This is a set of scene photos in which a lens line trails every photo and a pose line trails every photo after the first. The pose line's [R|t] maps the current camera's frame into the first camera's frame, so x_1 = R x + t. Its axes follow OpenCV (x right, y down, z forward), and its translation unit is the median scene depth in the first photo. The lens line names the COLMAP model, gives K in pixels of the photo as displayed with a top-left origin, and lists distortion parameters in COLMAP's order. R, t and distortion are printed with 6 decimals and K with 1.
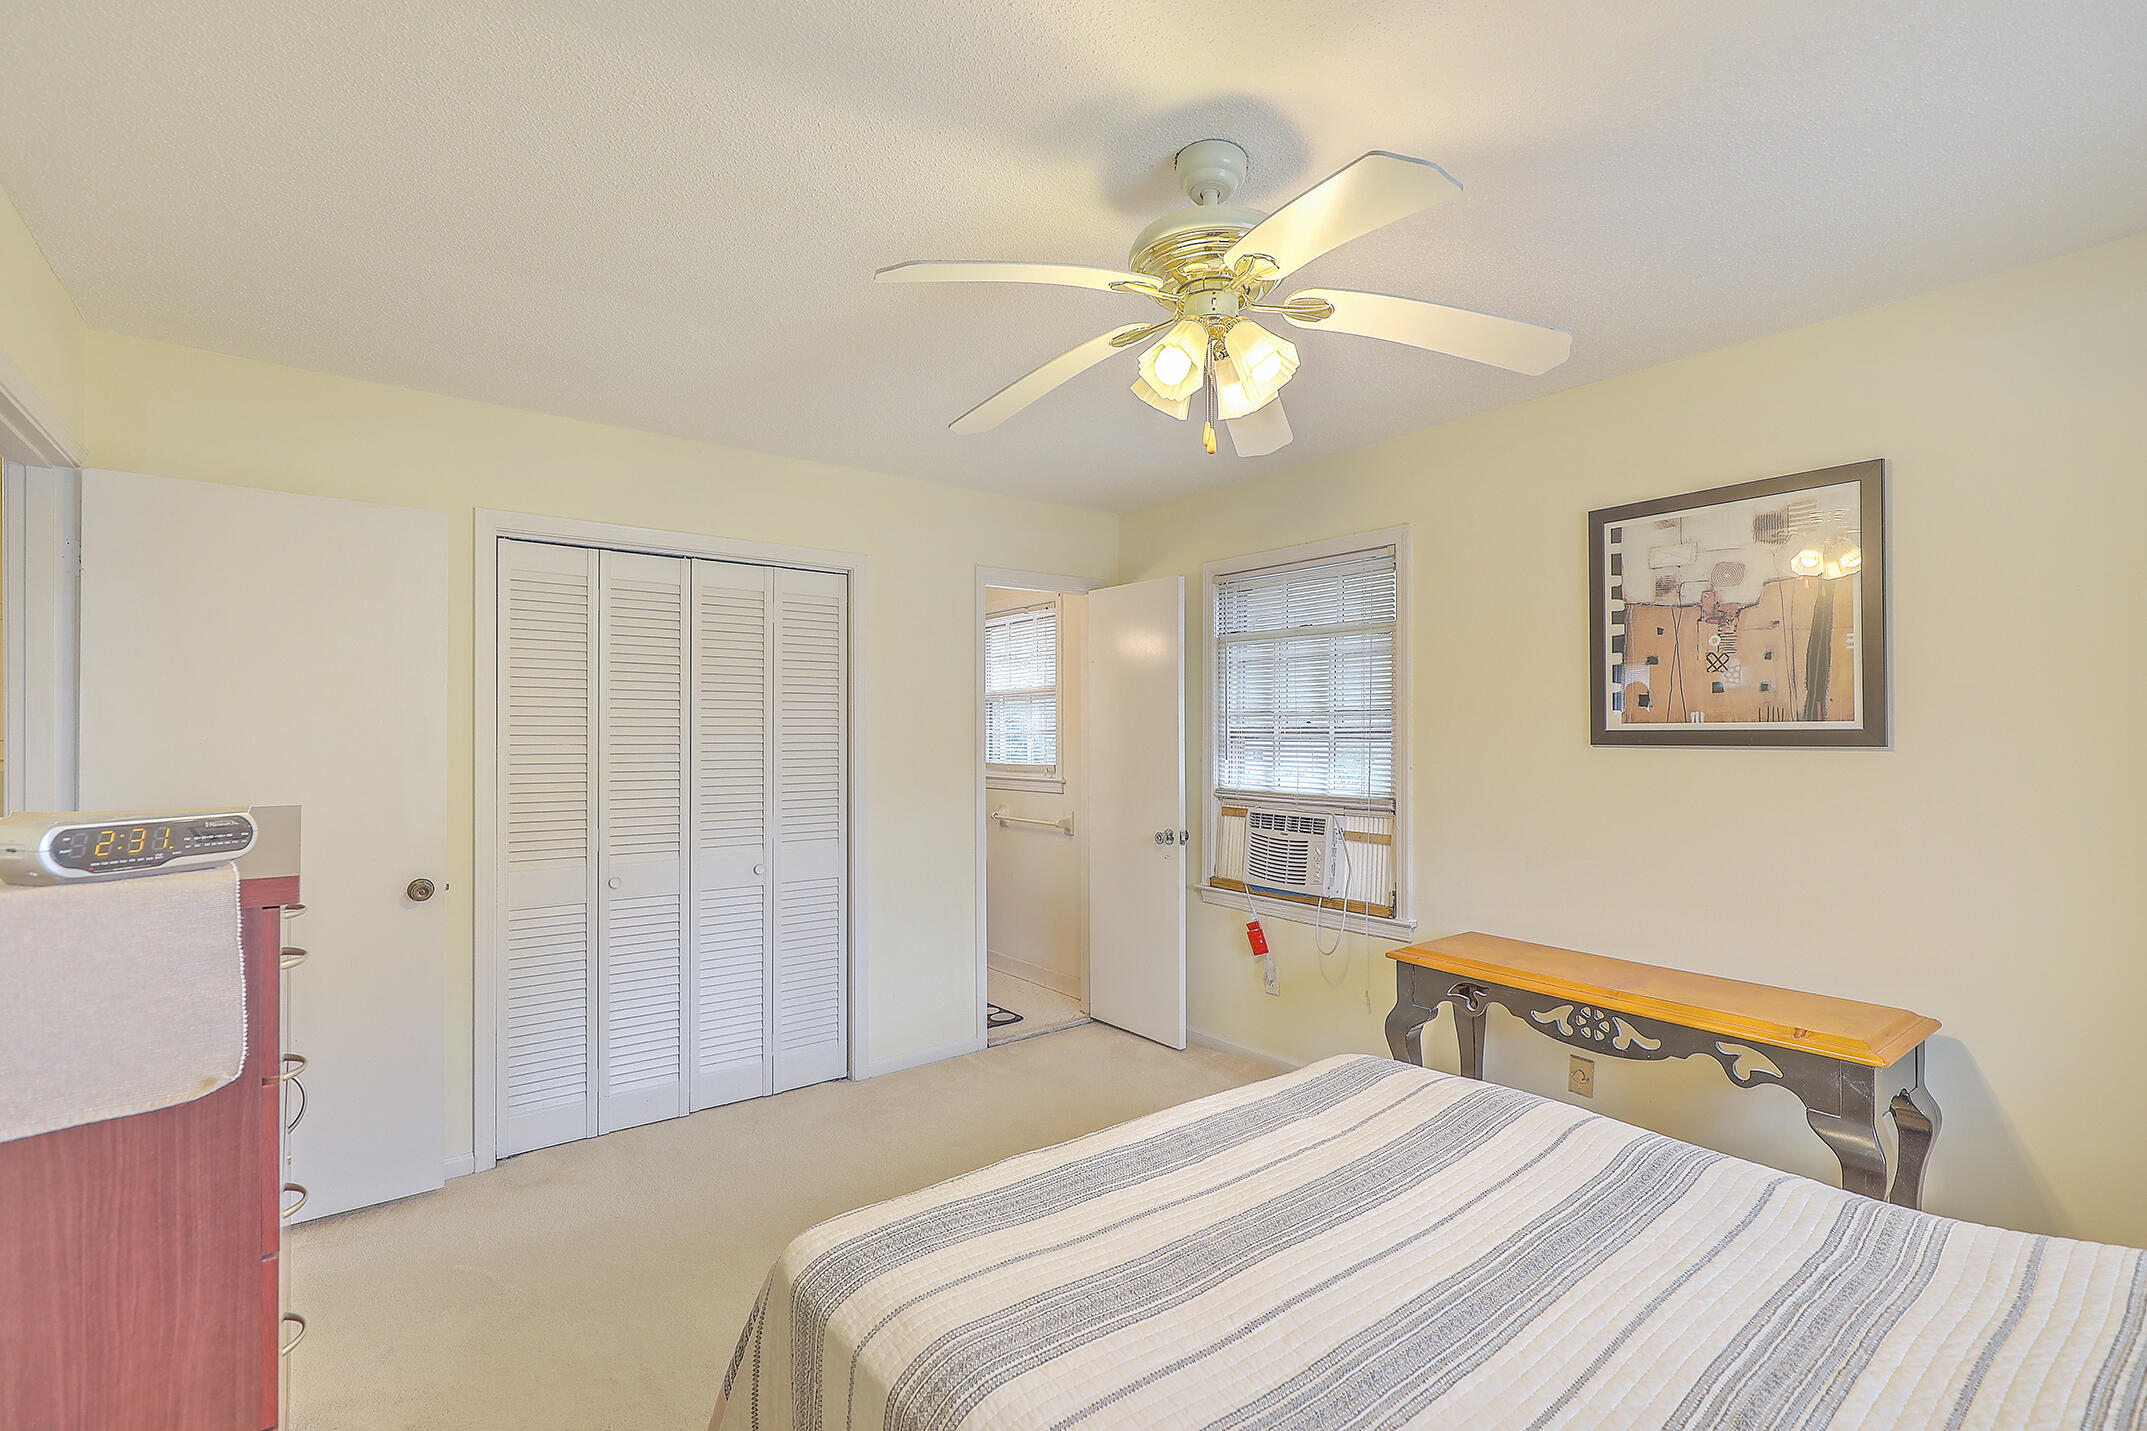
lens RADIAL K [[962.4, 0, 1081.4], [0, 962.4, 726.1], [0, 0, 1]] dist [0.000300, 0.000080]
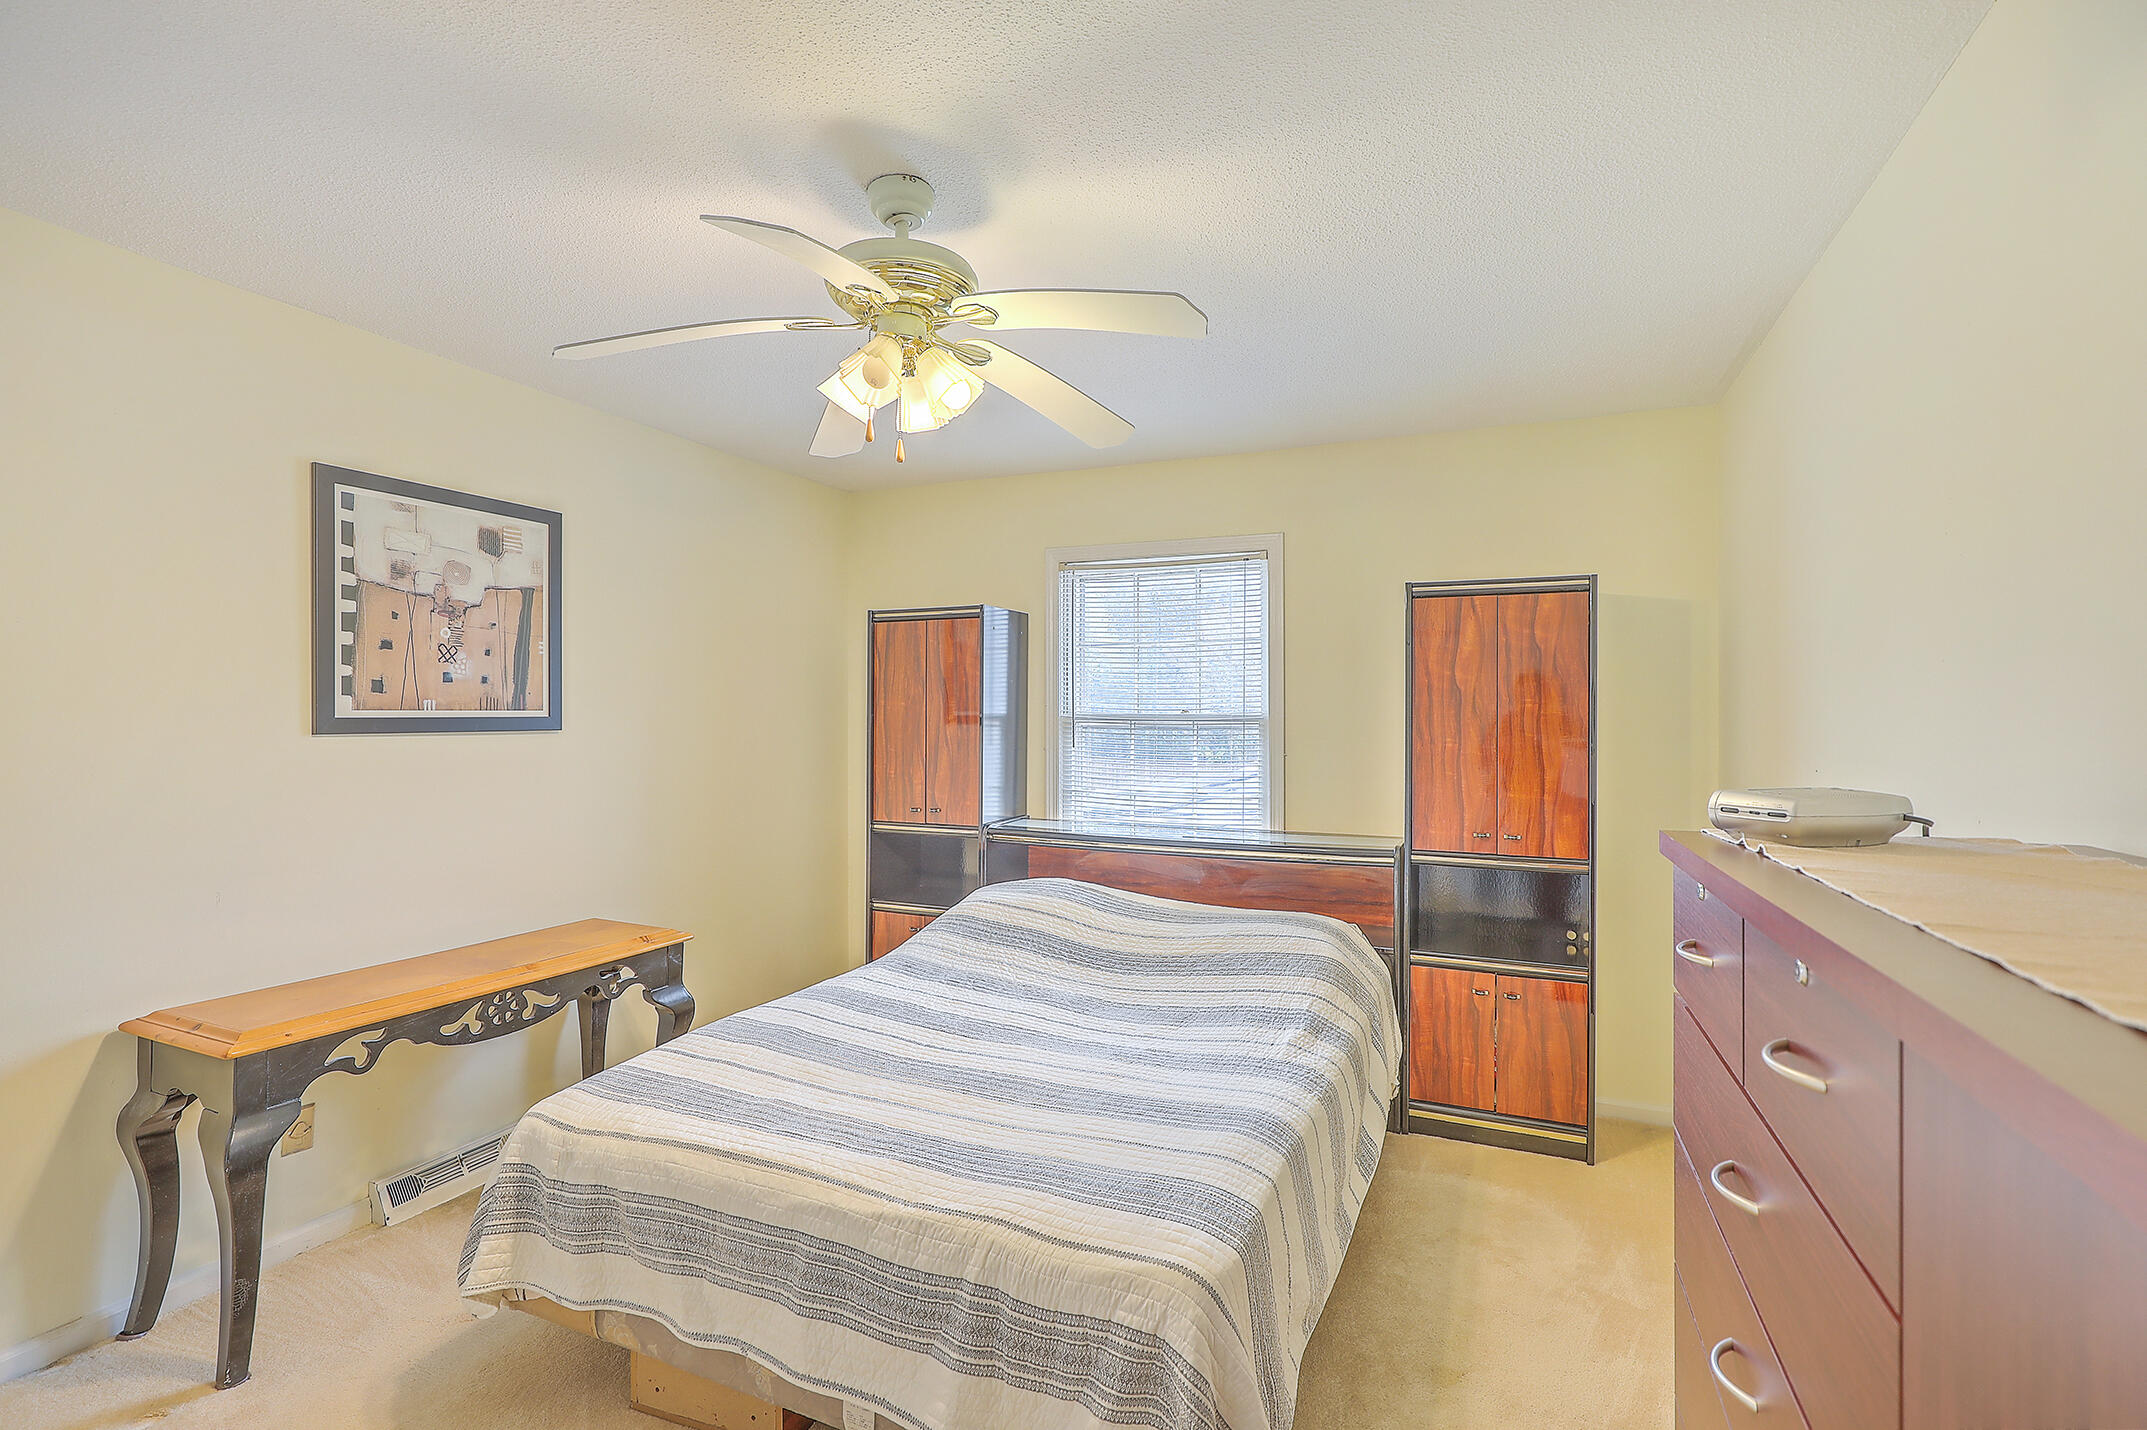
lens RADIAL K [[962.4, 0, 1110.8], [0, 962.4, 716.9], [0, 0, 1]] dist [0.000300, 0.000080]
pose [[-0.492455, 0.000219, 0.870338, -0.617197], [-0.004153, 0.999988, -0.002601, 0.002978], [-0.870328, -0.004896, -0.492449, 0.877673]]
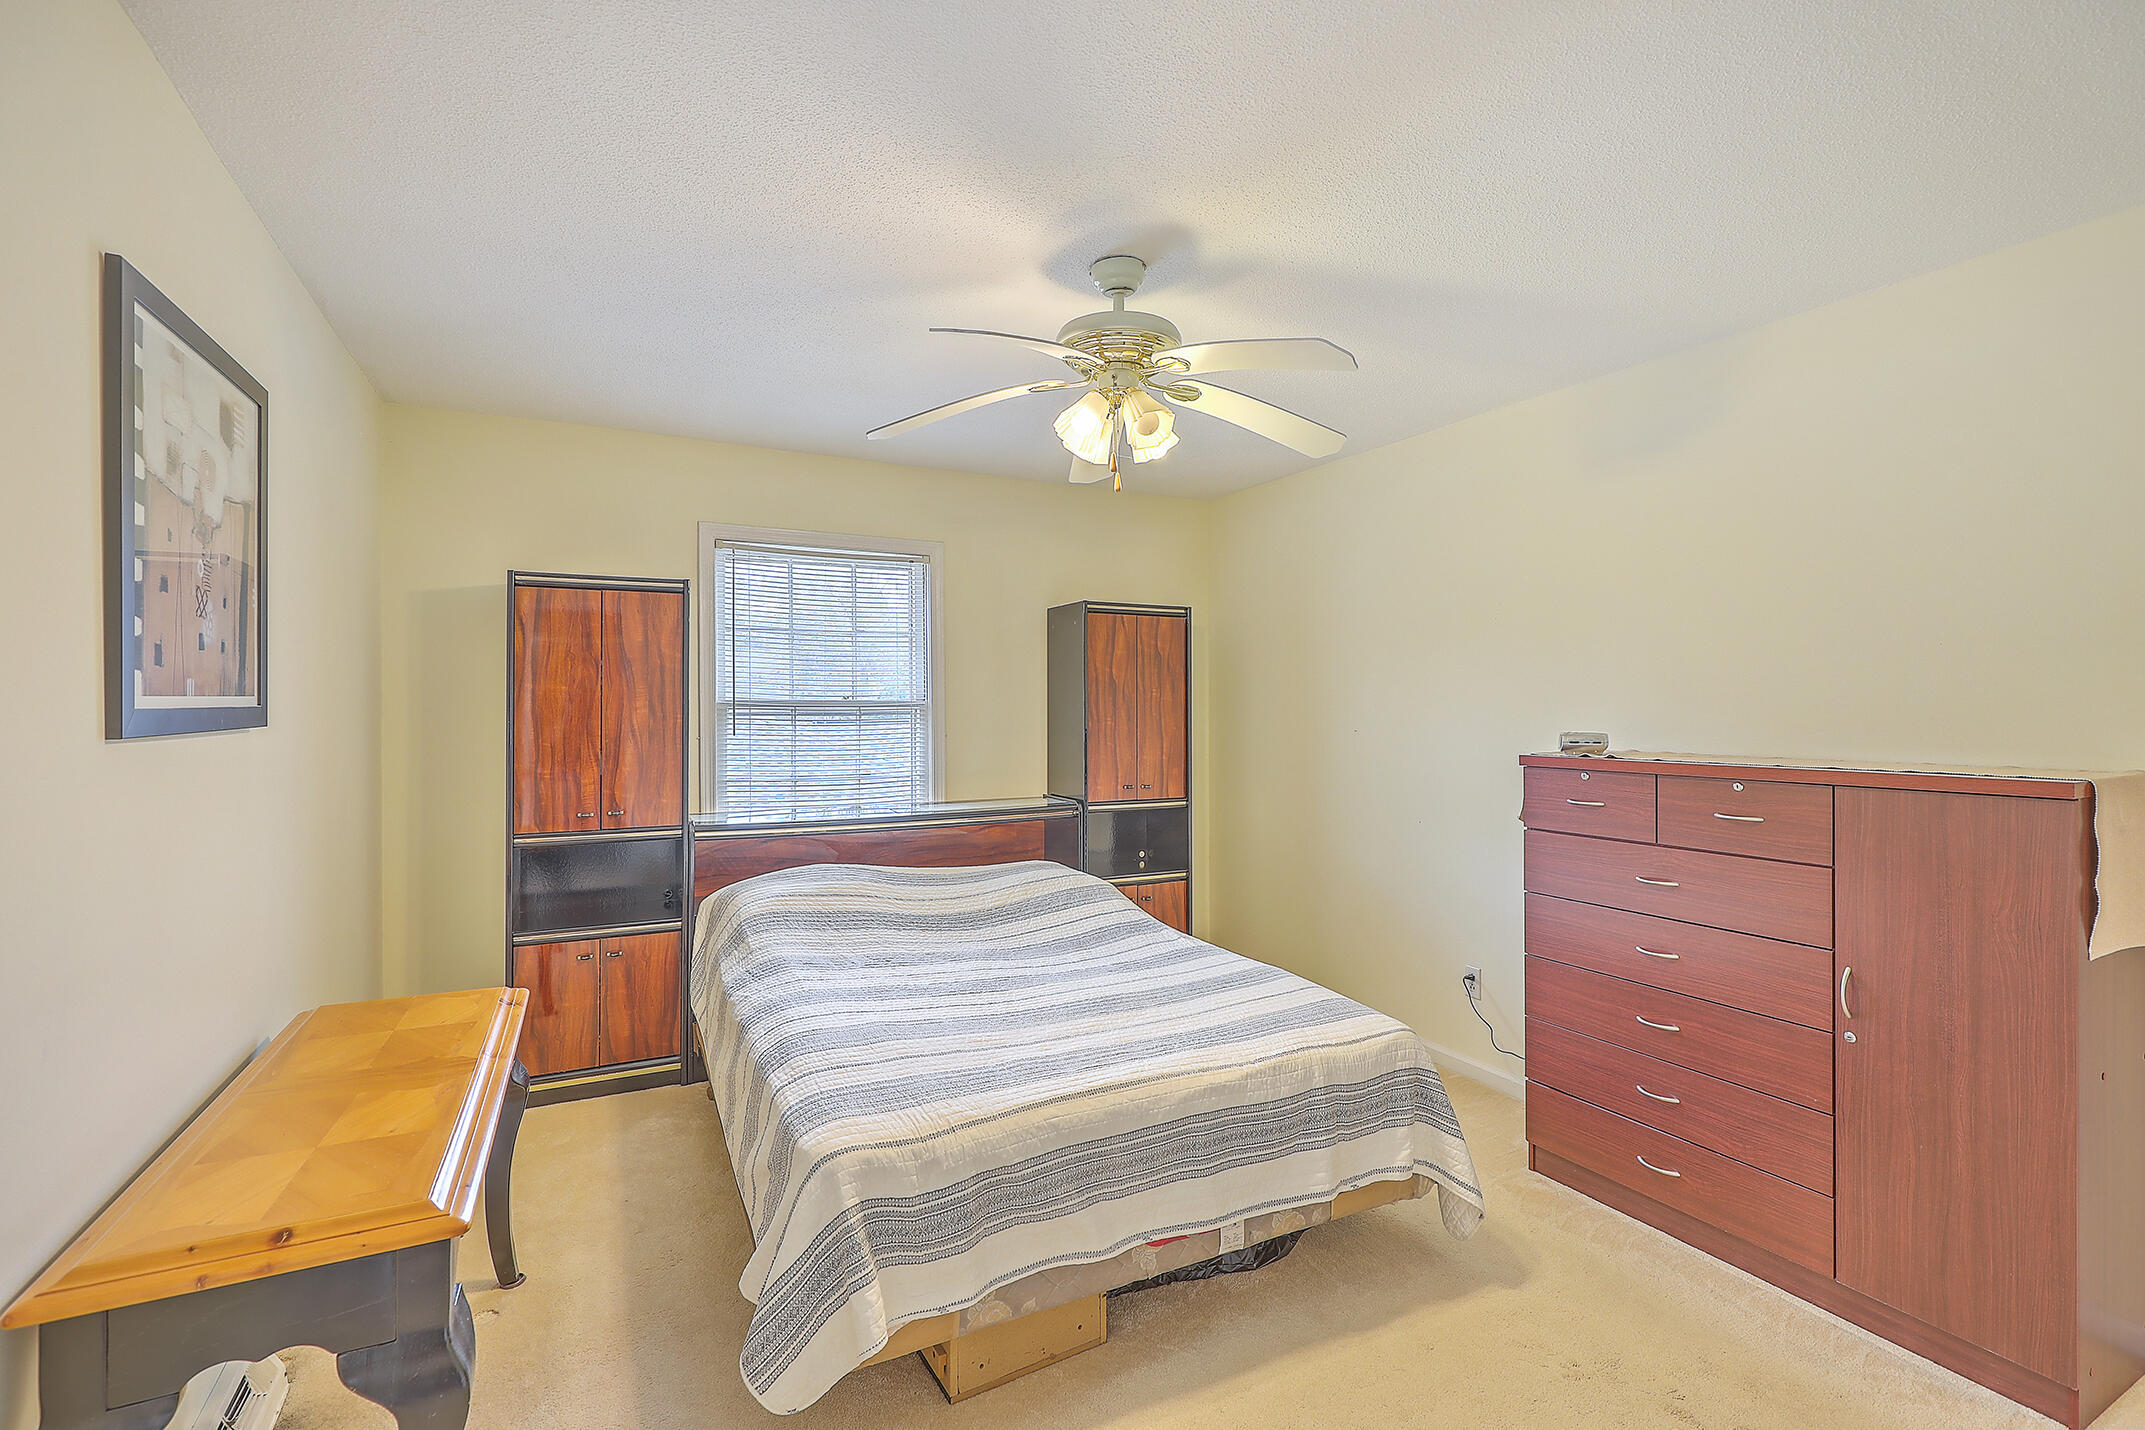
lens RADIAL K [[961.5, 0, 1087.4], [0, 961.5, 703.3], [0, 0, 1]] dist [0.000300, 0.000080]
pose [[-0.985050, 0.001180, 0.172262, -0.034632], [0.000916, 0.999998, -0.001609, 0.002550], [-0.172264, -0.001427, -0.985050, 1.518077]]
